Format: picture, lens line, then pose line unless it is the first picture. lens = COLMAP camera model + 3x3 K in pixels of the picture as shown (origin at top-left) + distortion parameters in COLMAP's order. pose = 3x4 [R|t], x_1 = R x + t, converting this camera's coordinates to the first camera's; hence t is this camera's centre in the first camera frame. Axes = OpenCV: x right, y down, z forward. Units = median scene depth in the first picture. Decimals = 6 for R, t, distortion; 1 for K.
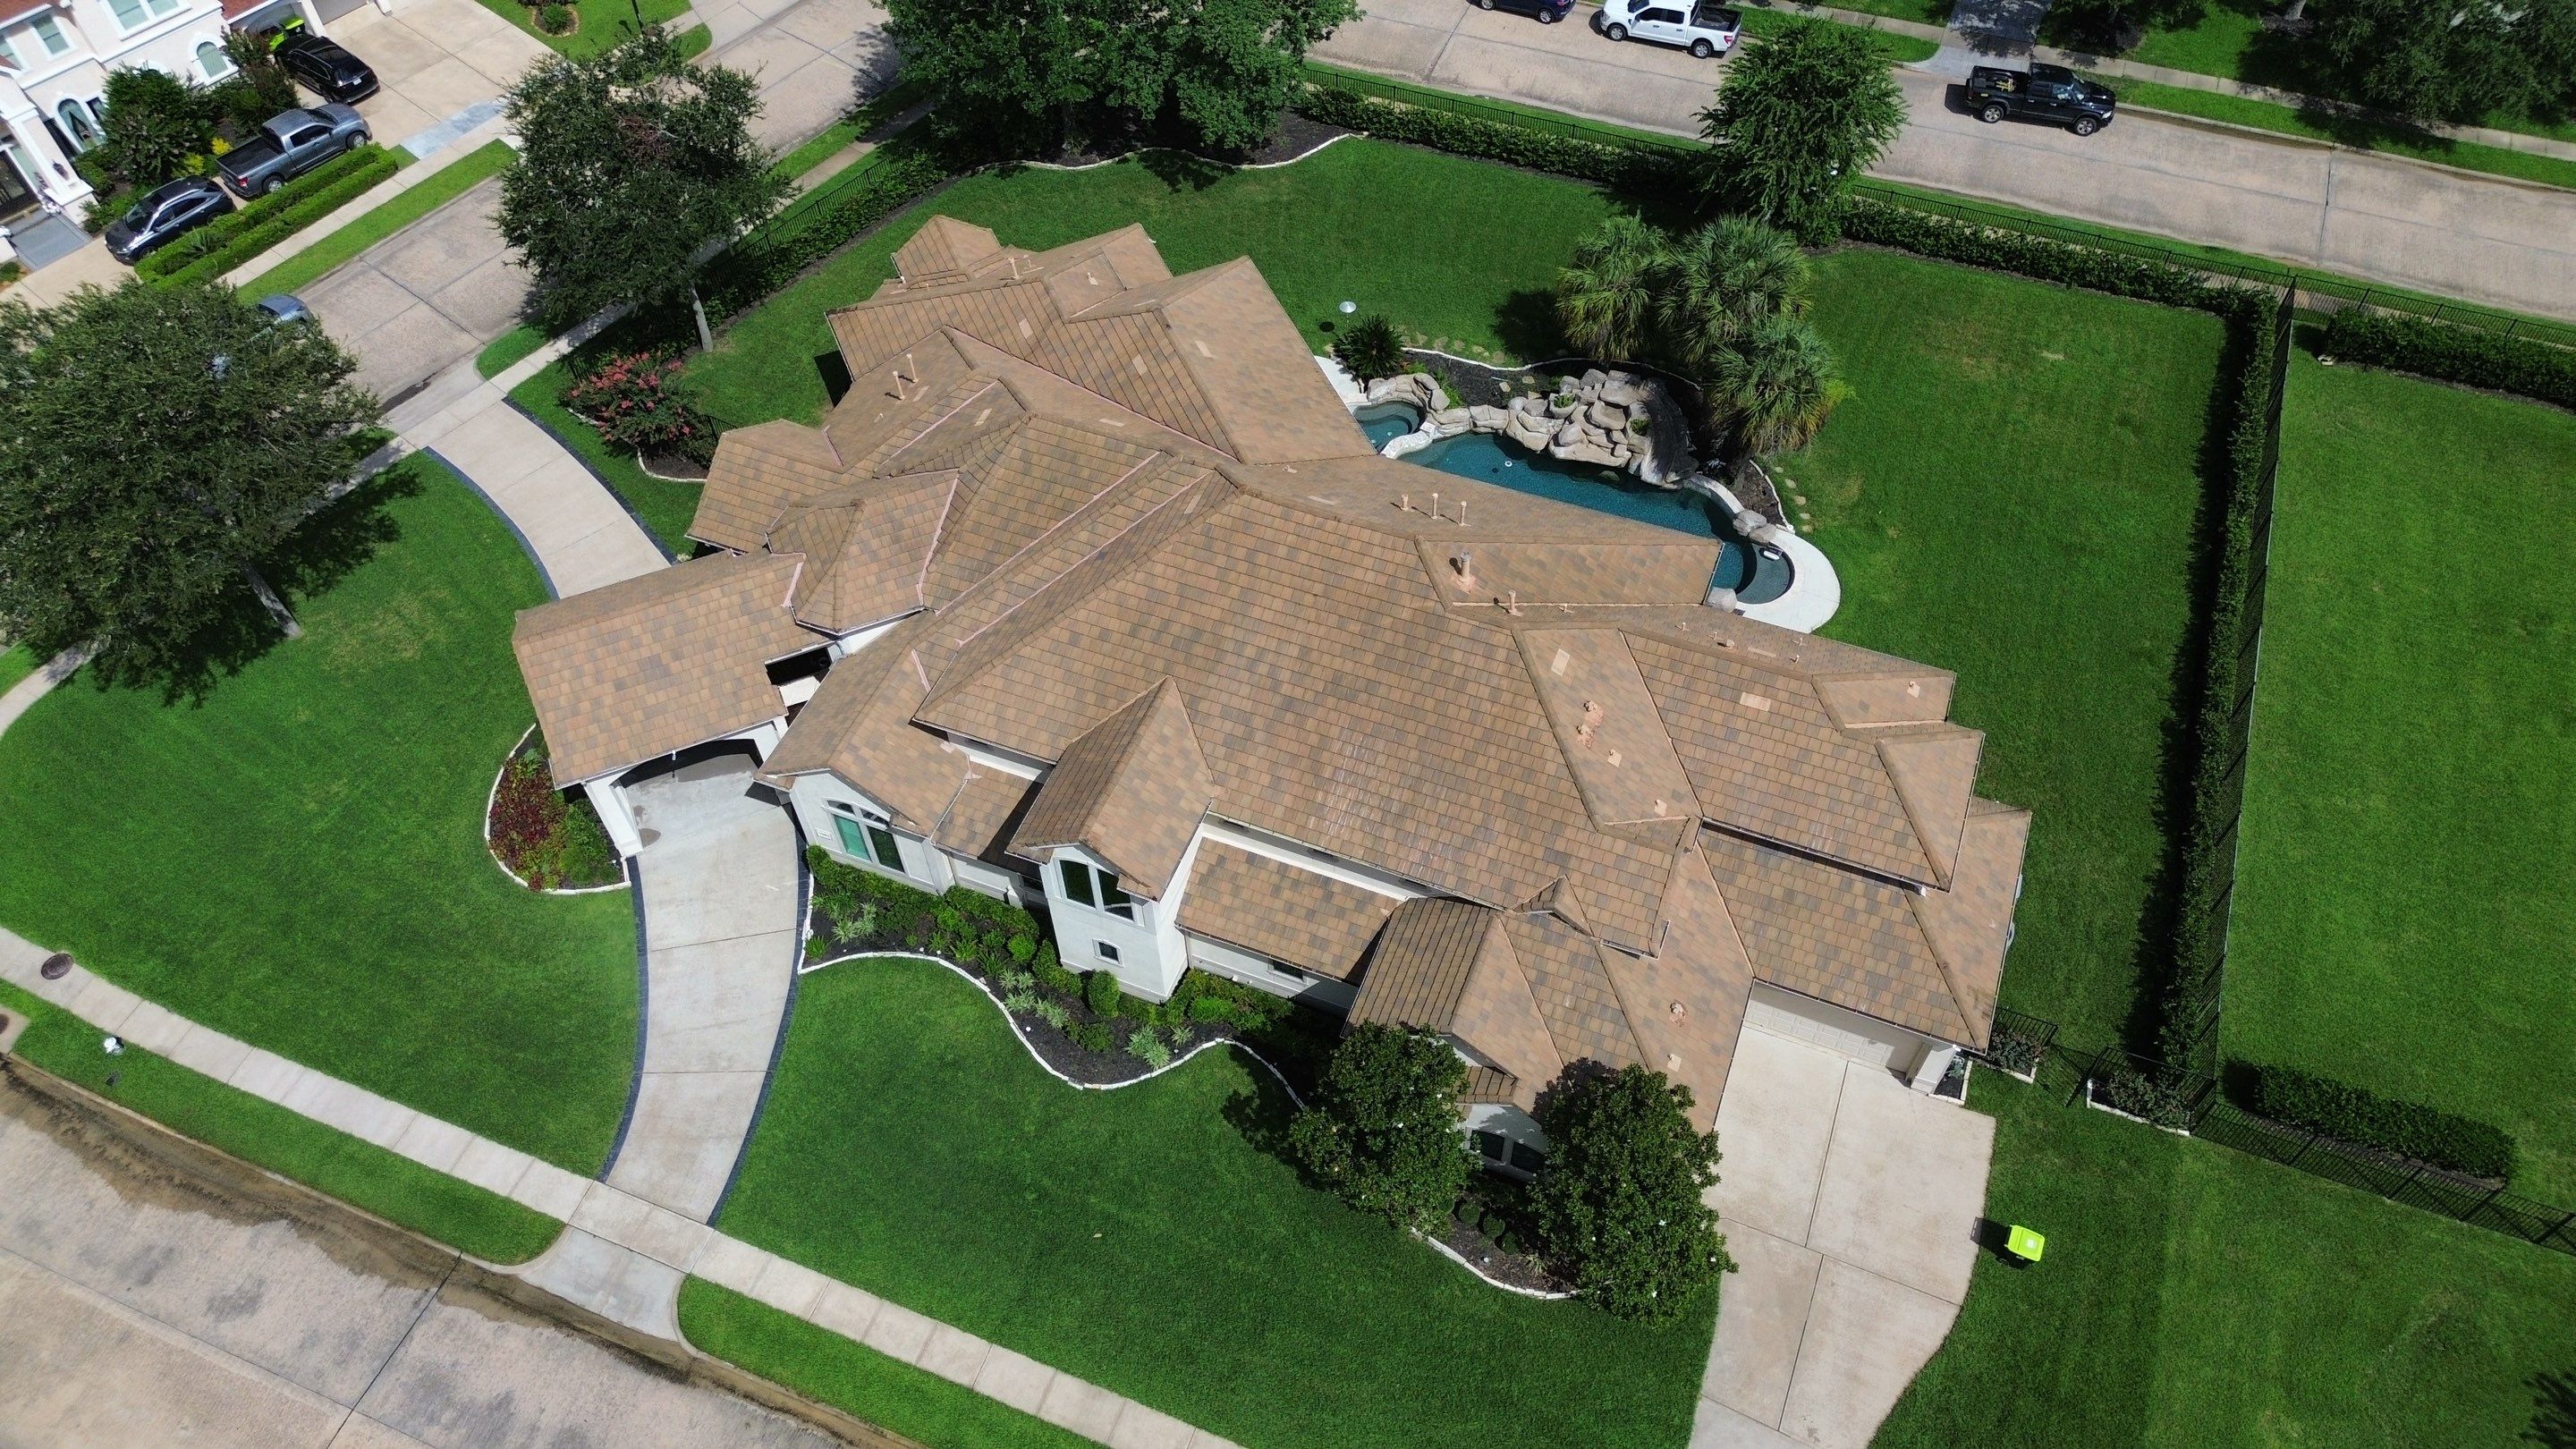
lens RADIAL K [[1812.5, 0, 1293.8], [0, 1812.5, 716.4], [0, 0, 1]] dist [0.080473, -0.087048]
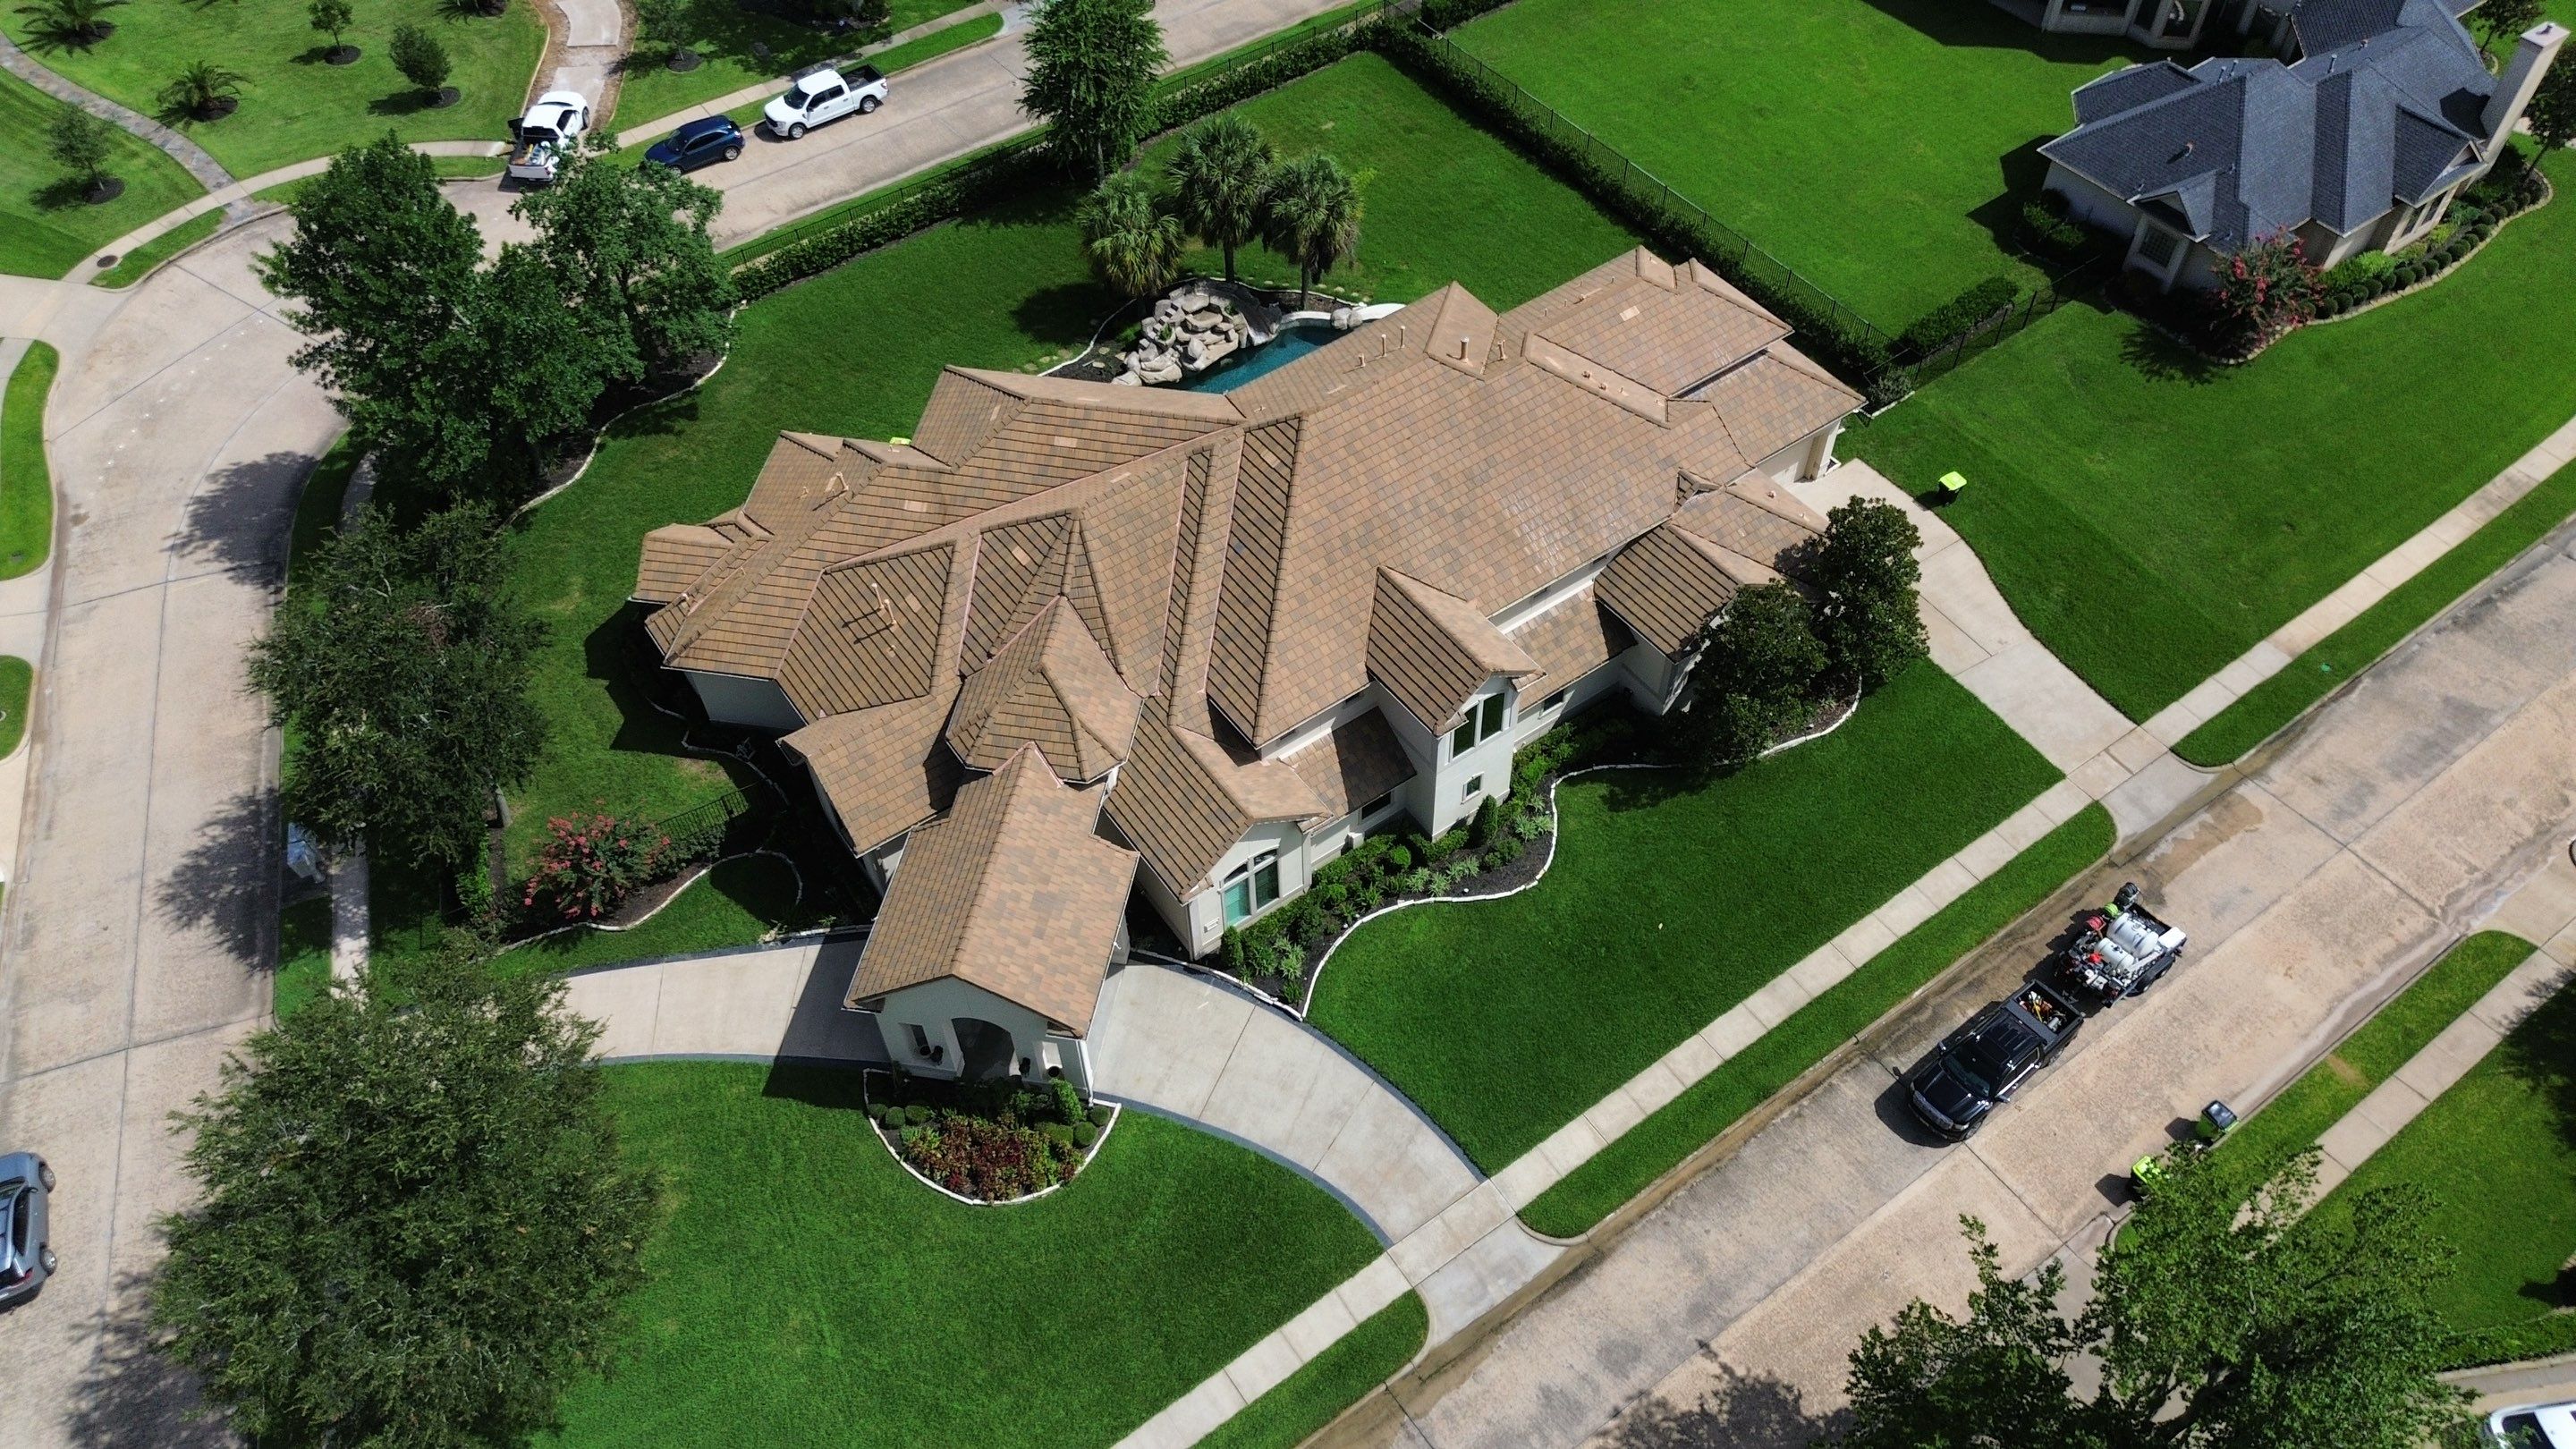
lens RADIAL K [[1820.5, 0, 1292.3], [0, 1820.5, 712.1], [0, 0, 1]] dist [0.081728, -0.095725]
pose [[0.543044, -0.639269, 0.544461, -0.745053], [0.670849, 0.720264, 0.176582, -0.185079], [-0.505040, 0.269359, 0.819988, 0.069373]]
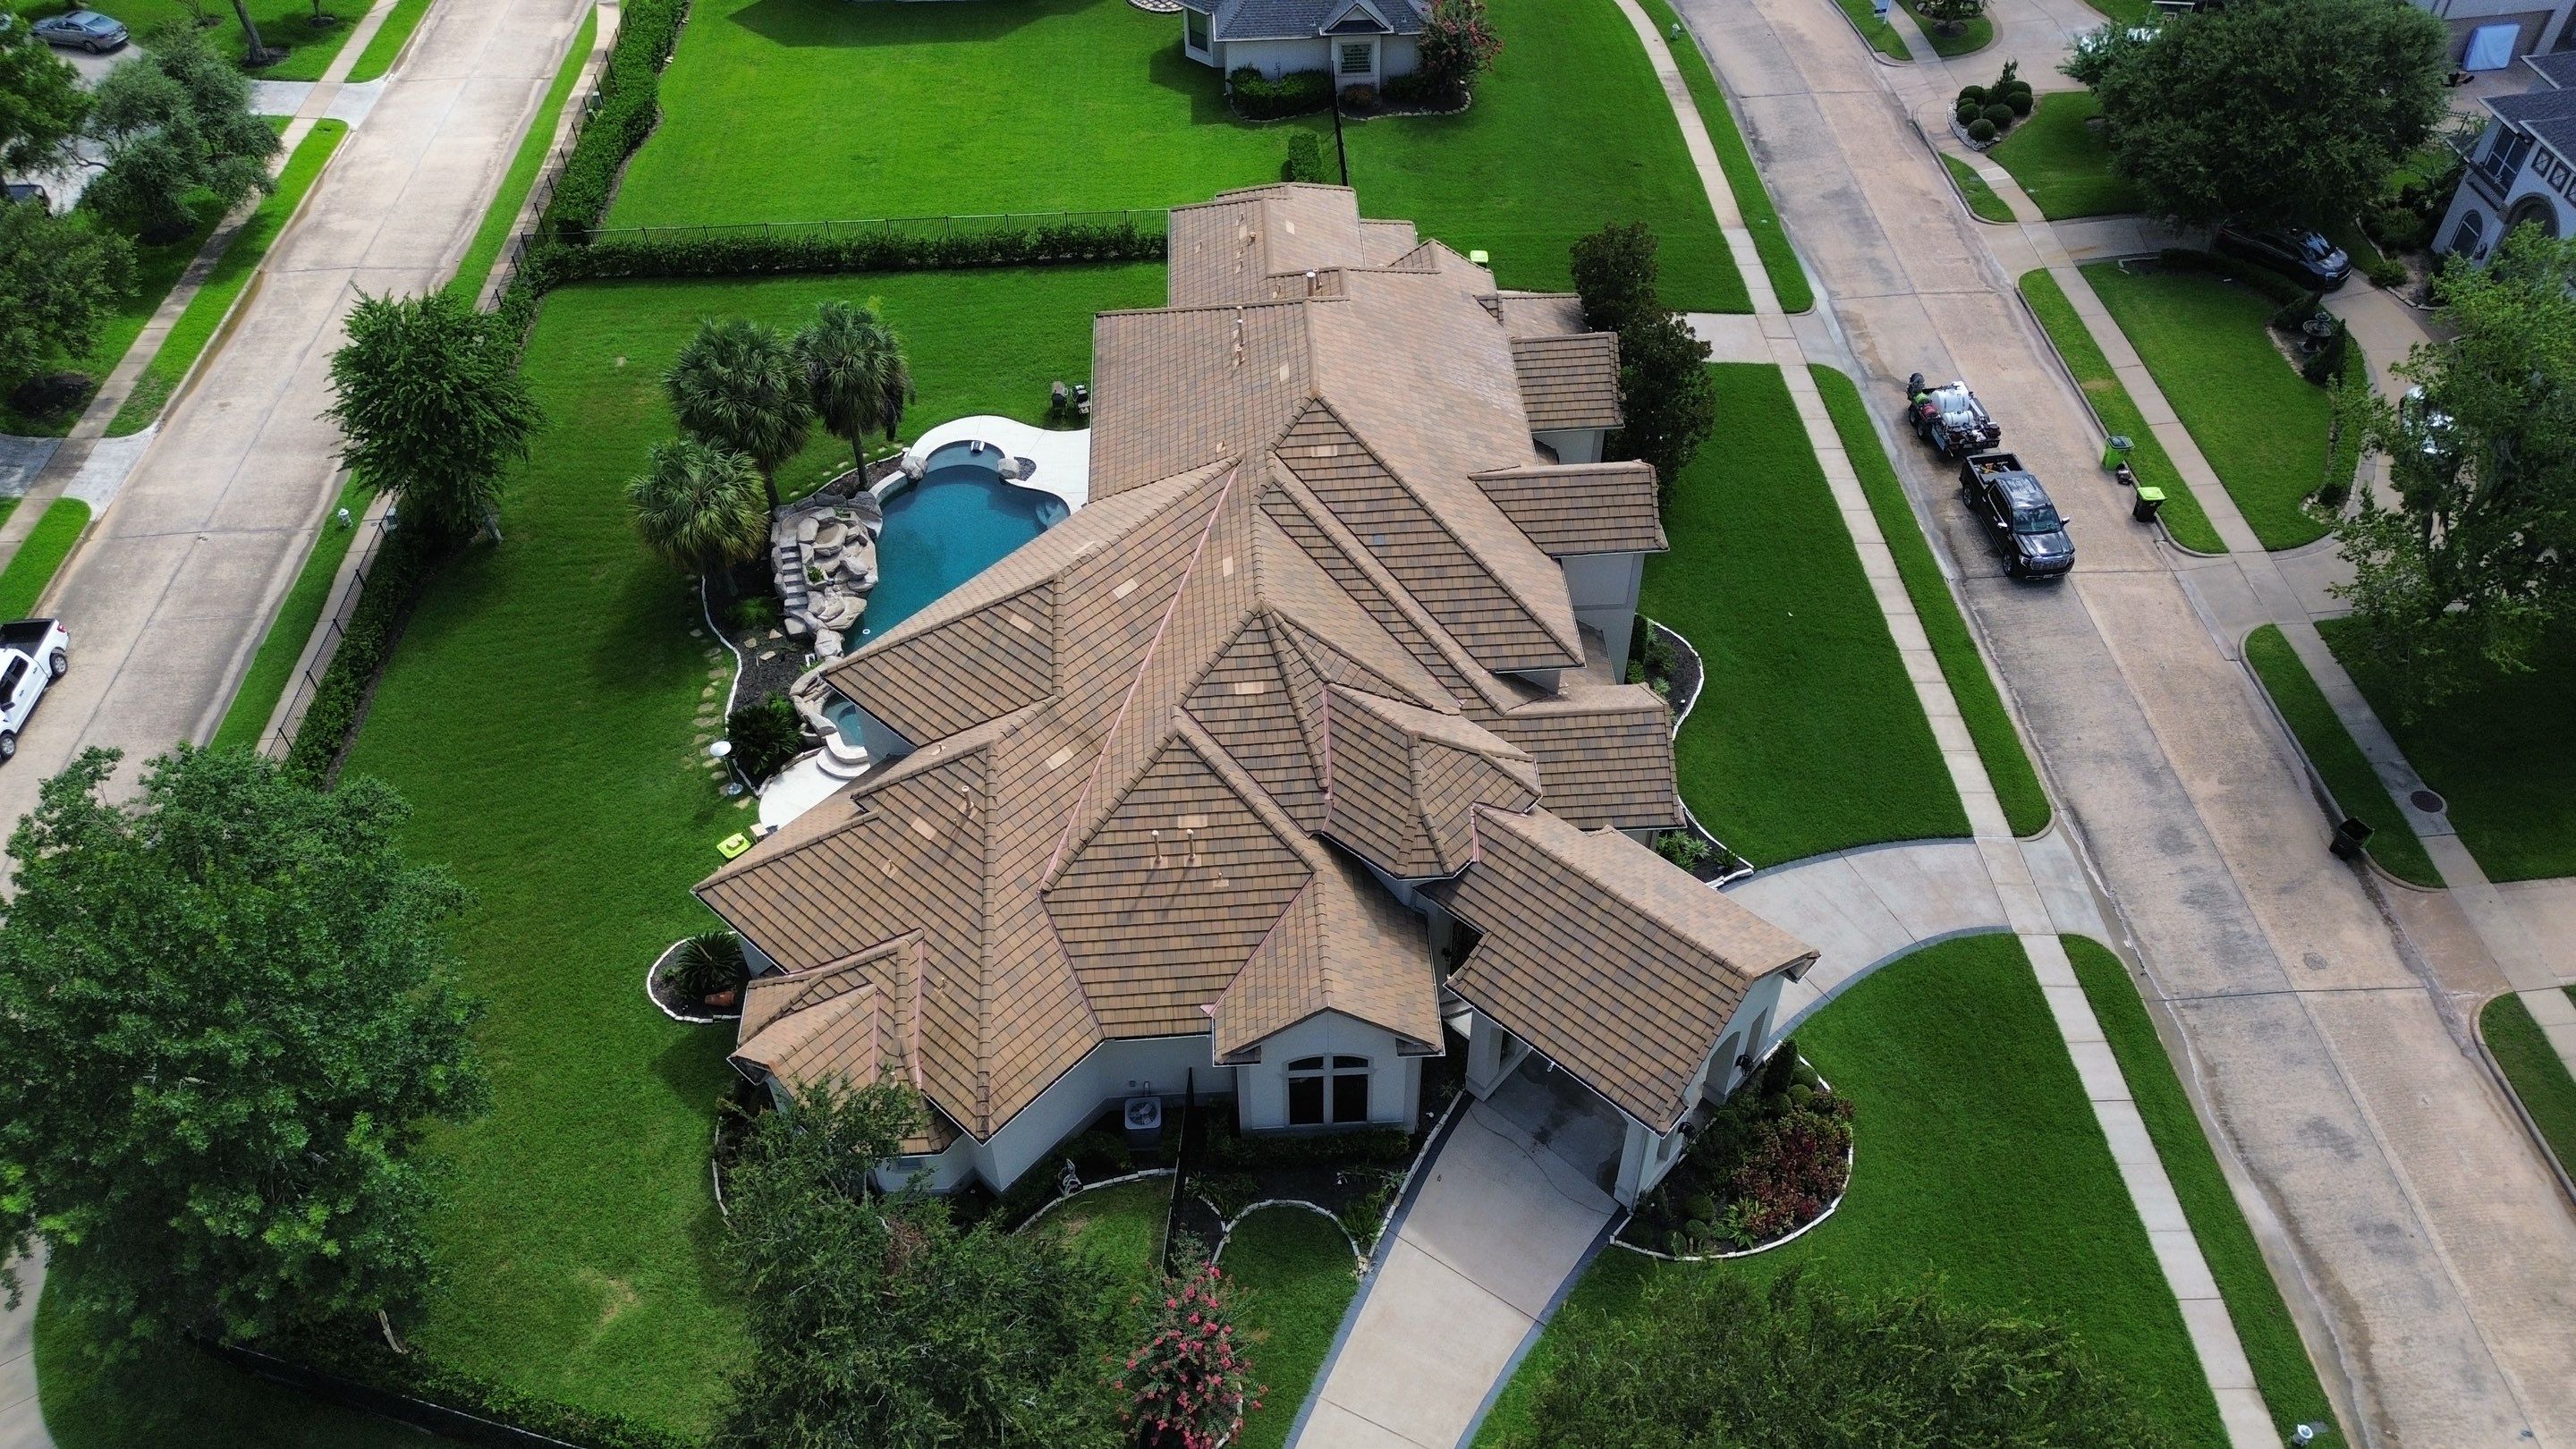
lens RADIAL K [[1832.4, 0, 1293.0], [0, 1832.4, 701.4], [0, 0, 1]] dist [0.078623, -0.087138]
pose [[-0.415213, -0.616073, 0.669367, -0.799369], [0.734353, 0.207315, 0.646333, -0.740882], [-0.536958, 0.759918, 0.366335, 0.686136]]
